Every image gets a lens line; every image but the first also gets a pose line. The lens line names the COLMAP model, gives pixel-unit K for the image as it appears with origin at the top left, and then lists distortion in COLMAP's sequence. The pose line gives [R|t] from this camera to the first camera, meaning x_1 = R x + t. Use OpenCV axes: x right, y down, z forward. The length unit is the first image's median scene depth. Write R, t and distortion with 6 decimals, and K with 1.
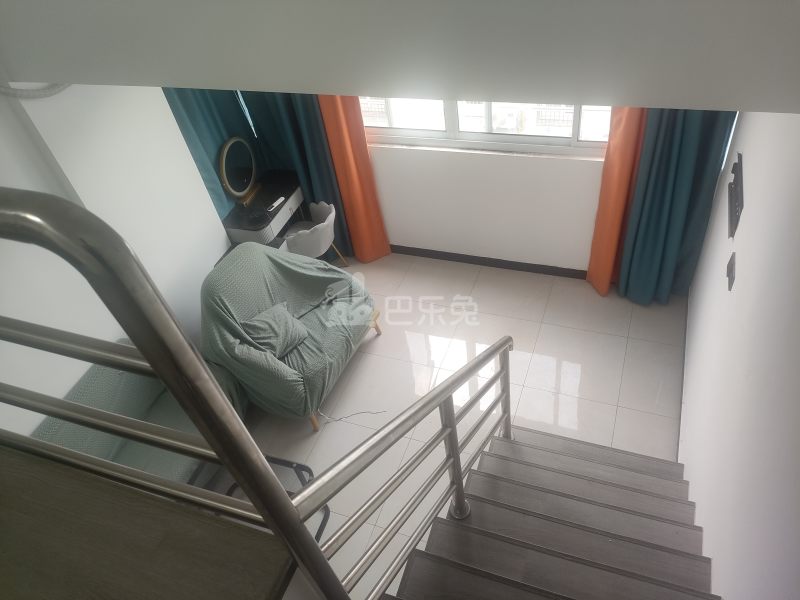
lens RADIAL K [[582.0, 0, 400.0], [0, 582.0, 300.0], [0, 0, 1]] dist [0.084629, -0.104167]
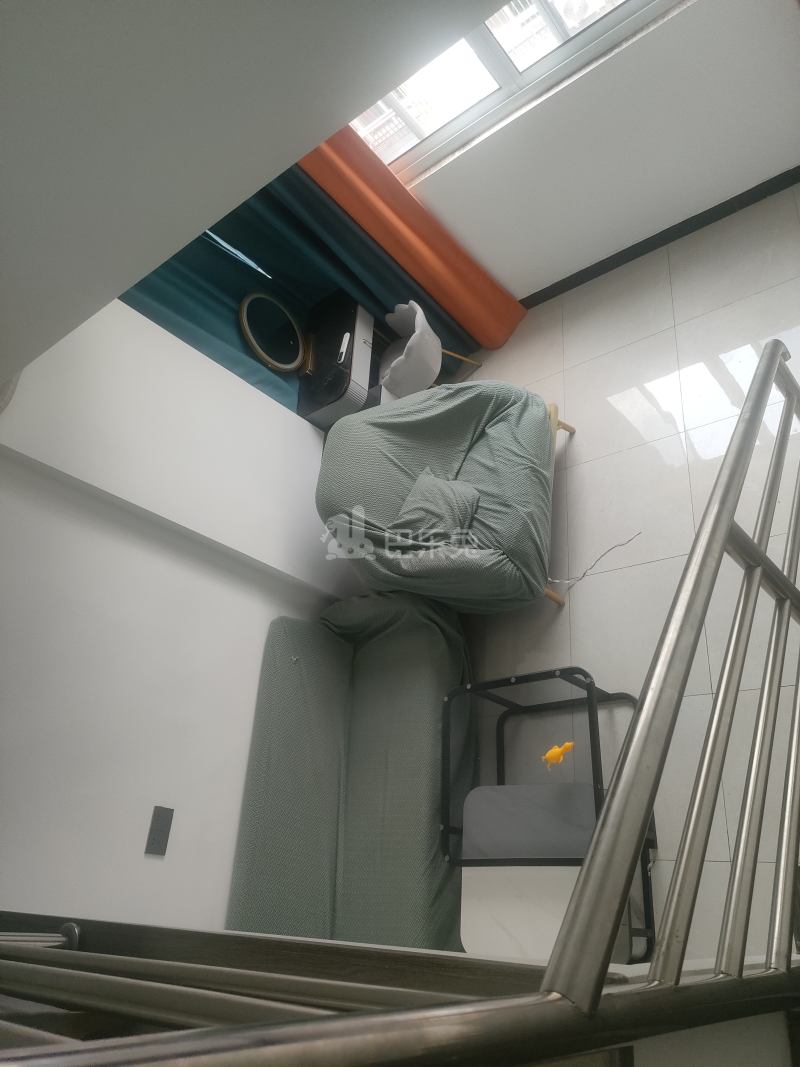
lens RADIAL K [[776.2, 0, 406.5], [0, 776.2, 533.3], [0, 0, 1]] dist [0.084629, -0.104167]
pose [[0.821925, -0.481600, -0.304140, 0.024370], [0.528442, 0.844012, 0.091614, -0.026596], [0.212576, -0.236020, 0.948212, 0.101550]]
